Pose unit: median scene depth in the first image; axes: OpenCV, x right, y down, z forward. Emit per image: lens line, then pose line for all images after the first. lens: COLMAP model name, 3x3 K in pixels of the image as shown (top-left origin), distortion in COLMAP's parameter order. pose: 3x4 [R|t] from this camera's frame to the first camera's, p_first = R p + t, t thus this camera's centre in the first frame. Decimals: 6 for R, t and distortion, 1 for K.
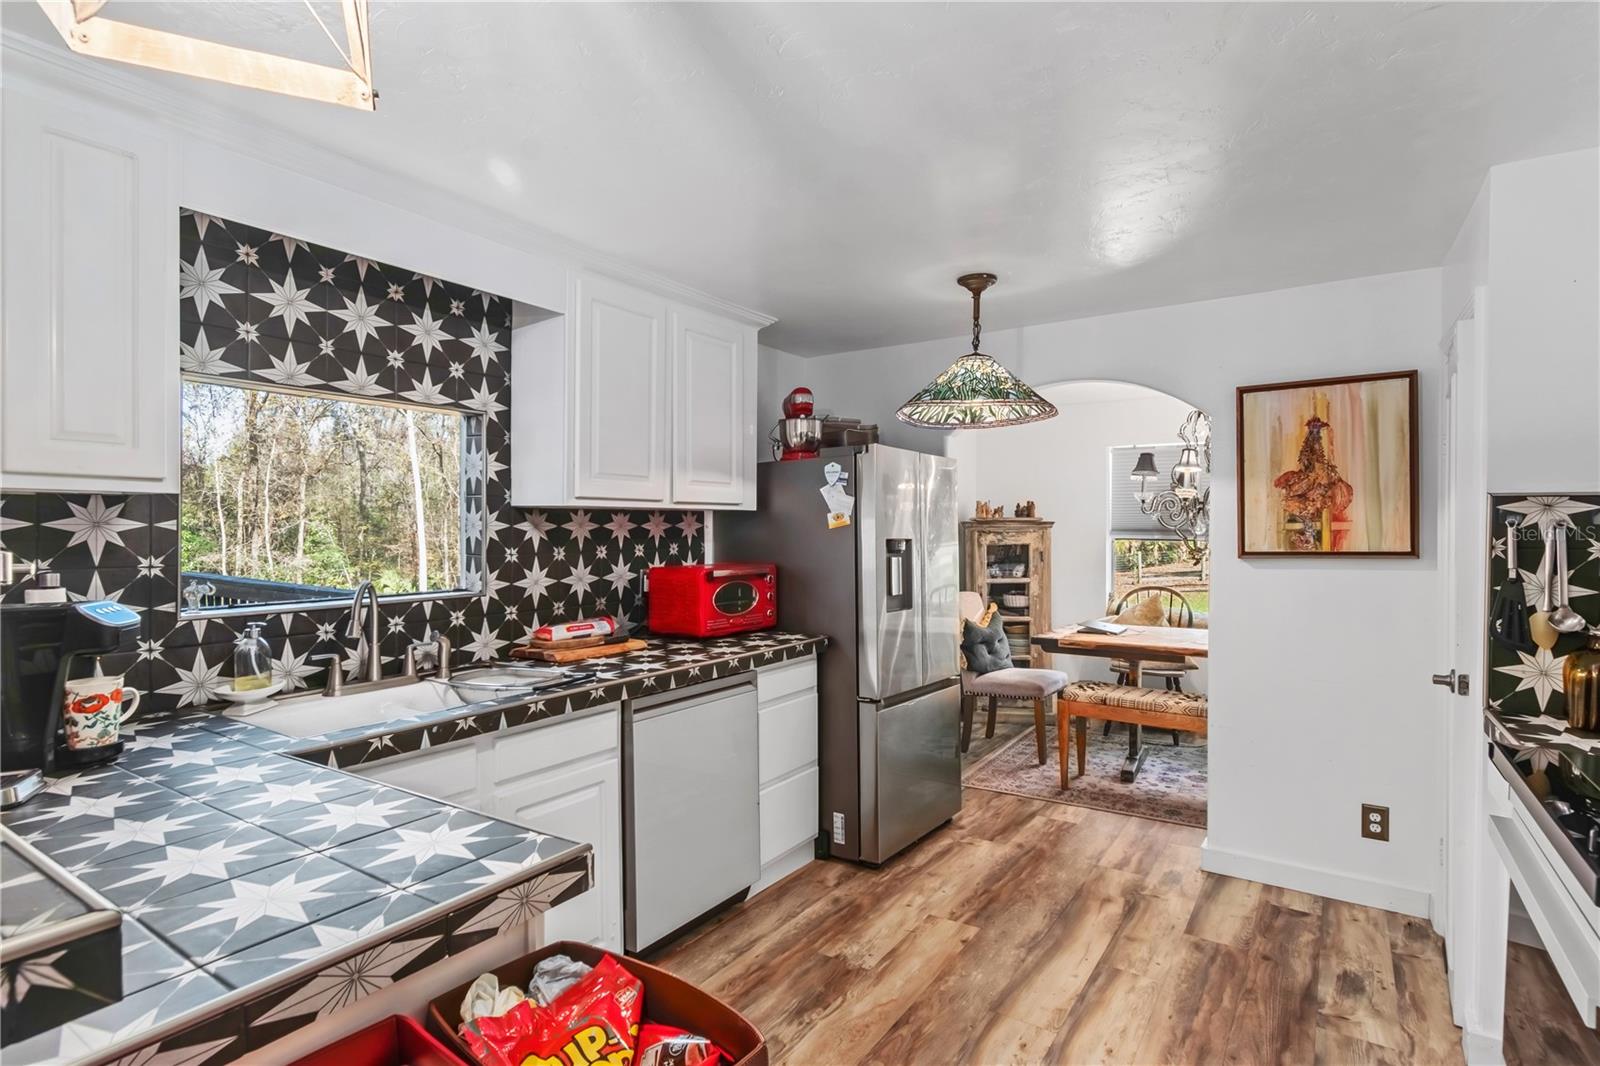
lens RADIAL K [[791.3, 0, 803.5], [0, 791.3, 539.1], [0, 0, 1]] dist [0.000380, -0.000638]
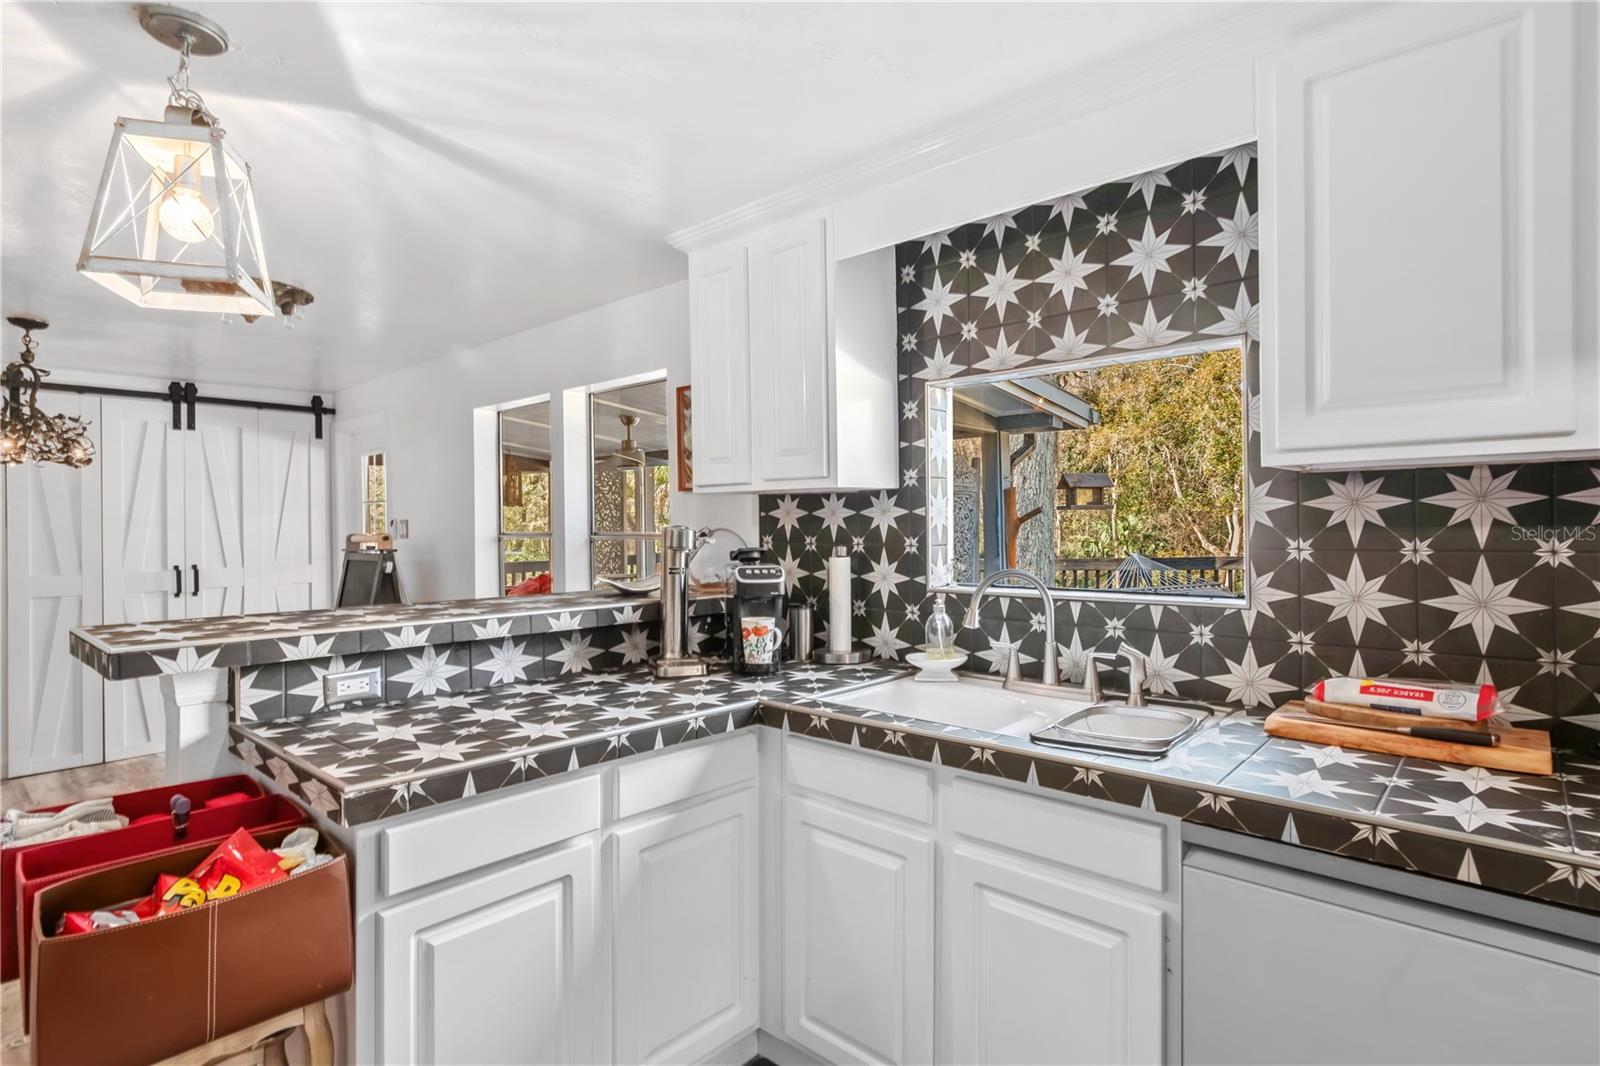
lens RADIAL K [[845.8, 0, 851.6], [0, 845.8, 530.6], [0, 0, 1]] dist [0.031783, -0.000087]
pose [[-0.127982, 0.020260, -0.991570, 0.331460], [0.004354, 0.999793, 0.019866, -0.009784], [0.991767, -0.001775, -0.128044, 0.703504]]
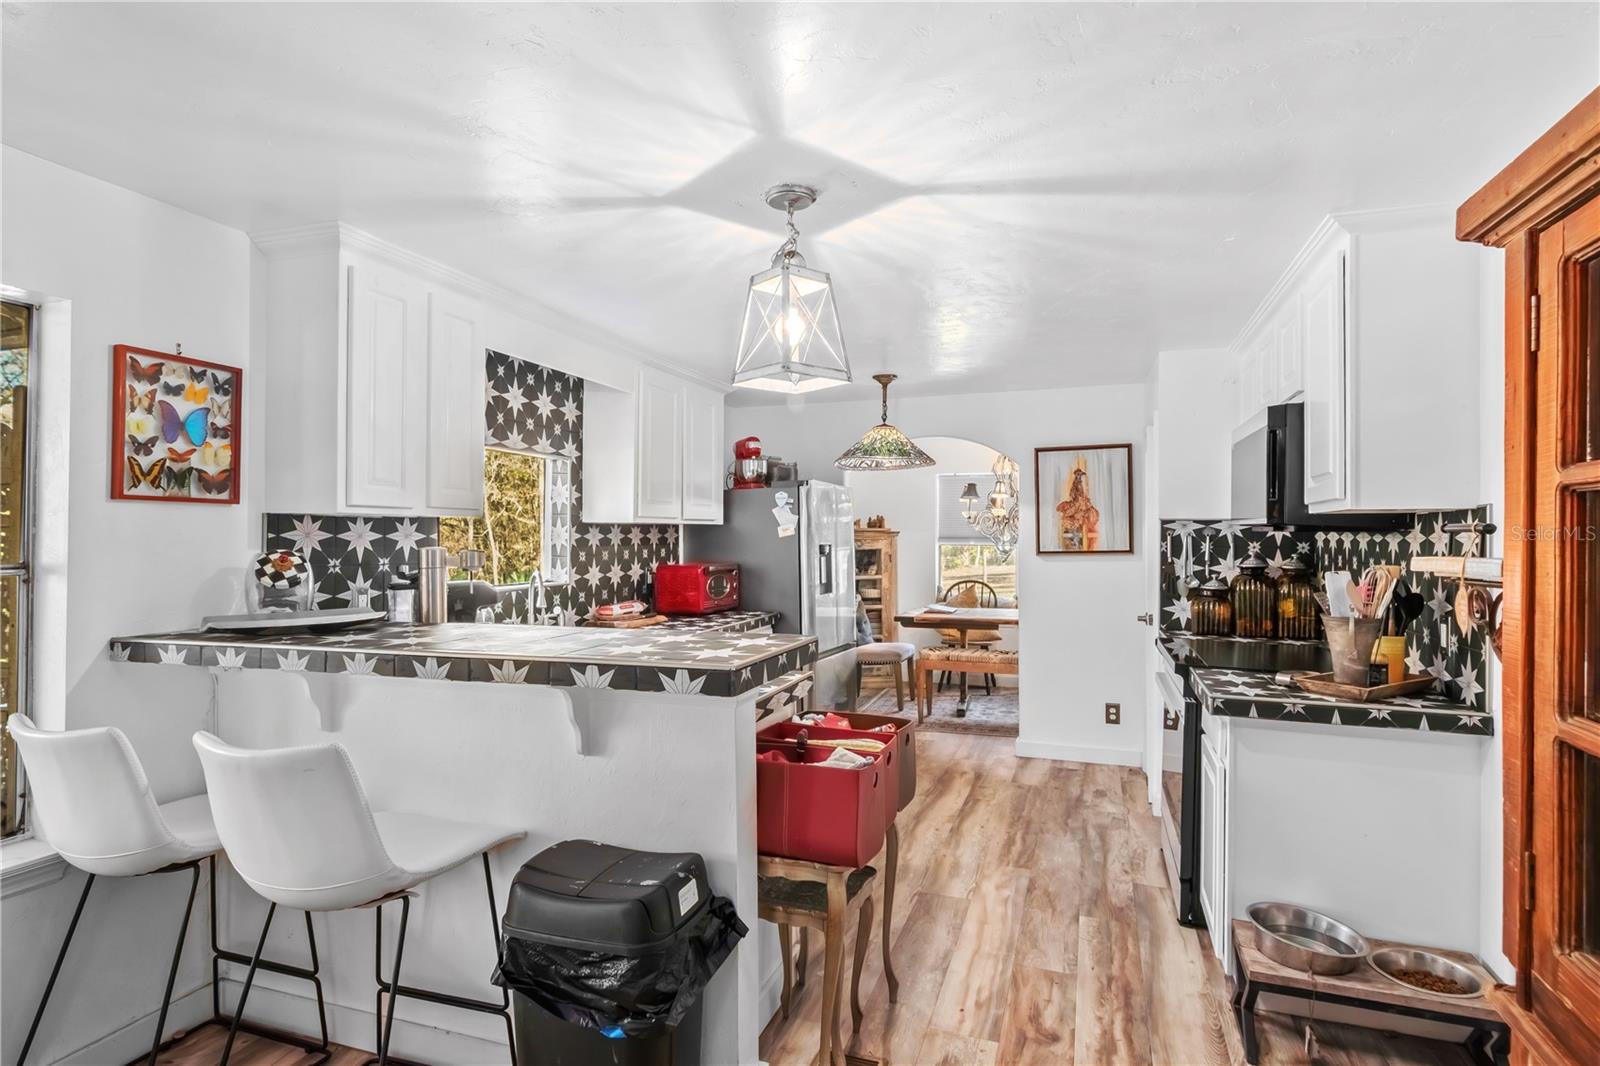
lens RADIAL K [[791.3, 0, 803.5], [0, 791.3, 539.1], [0, 0, 1]] dist [0.000380, -0.000638]
pose [[0.970266, -0.002902, 0.242024, -0.313354], [0.005430, 0.999937, -0.009776, 0.004697], [-0.241981, 0.010800, 0.970221, -0.466055]]
